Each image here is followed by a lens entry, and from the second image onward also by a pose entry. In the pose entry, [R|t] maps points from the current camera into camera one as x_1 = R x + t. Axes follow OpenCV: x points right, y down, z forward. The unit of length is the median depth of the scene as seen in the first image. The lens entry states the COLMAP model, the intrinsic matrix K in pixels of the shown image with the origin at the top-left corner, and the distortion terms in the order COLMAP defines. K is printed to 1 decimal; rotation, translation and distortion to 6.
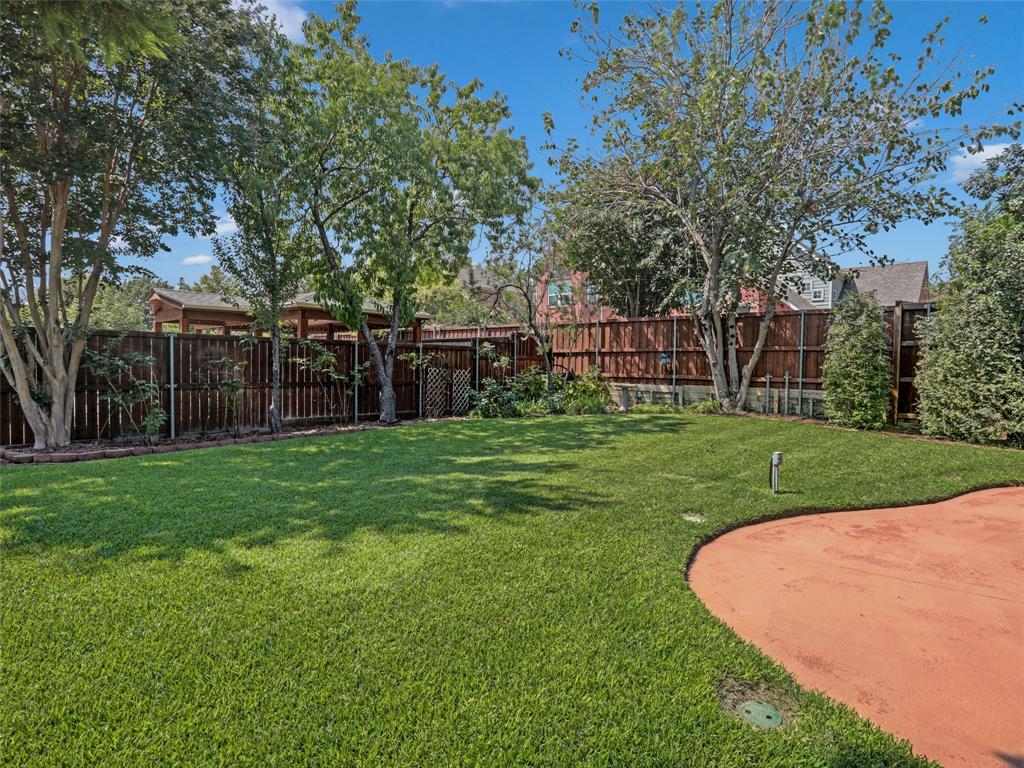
lens RADIAL K [[574.1, 0, 530.1], [0, 574.1, 386.1], [0, 0, 1]] dist [-0.053043, 0.000128]
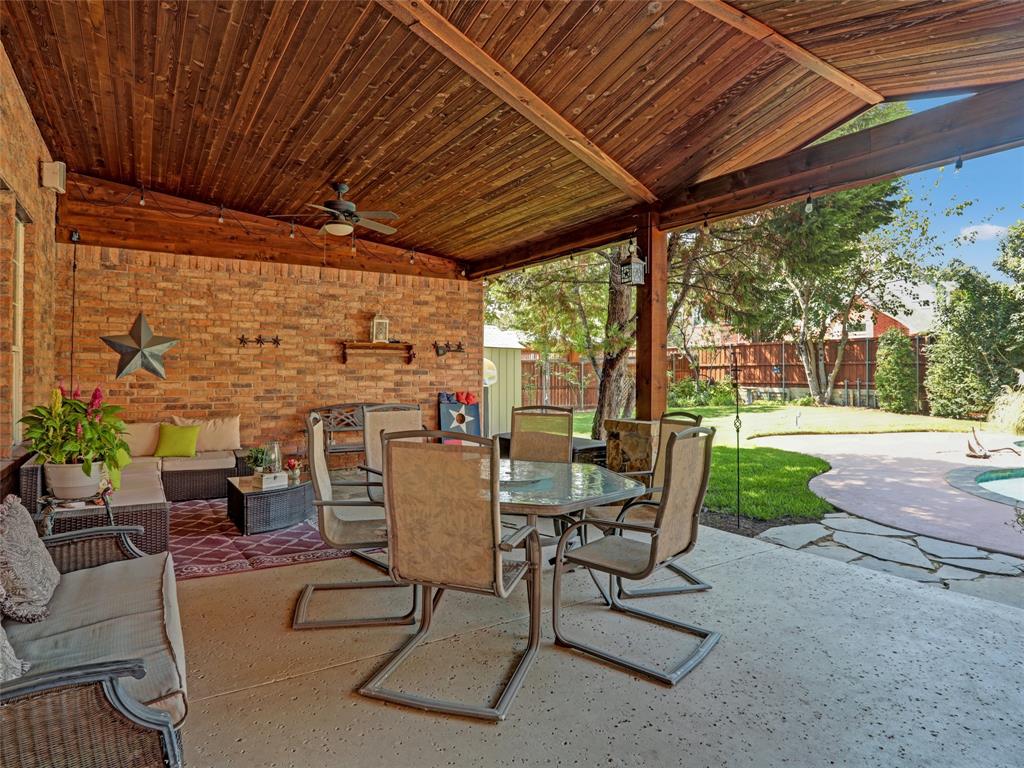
lens RADIAL K [[574.1, 0, 530.1], [0, 574.1, 386.1], [0, 0, 1]] dist [-0.053043, 0.000128]
pose [[0.971401, -0.004511, -0.237400, -0.040890], [0.000612, 0.999864, -0.016493, 0.019182], [0.237442, 0.015876, 0.971272, -0.630590]]
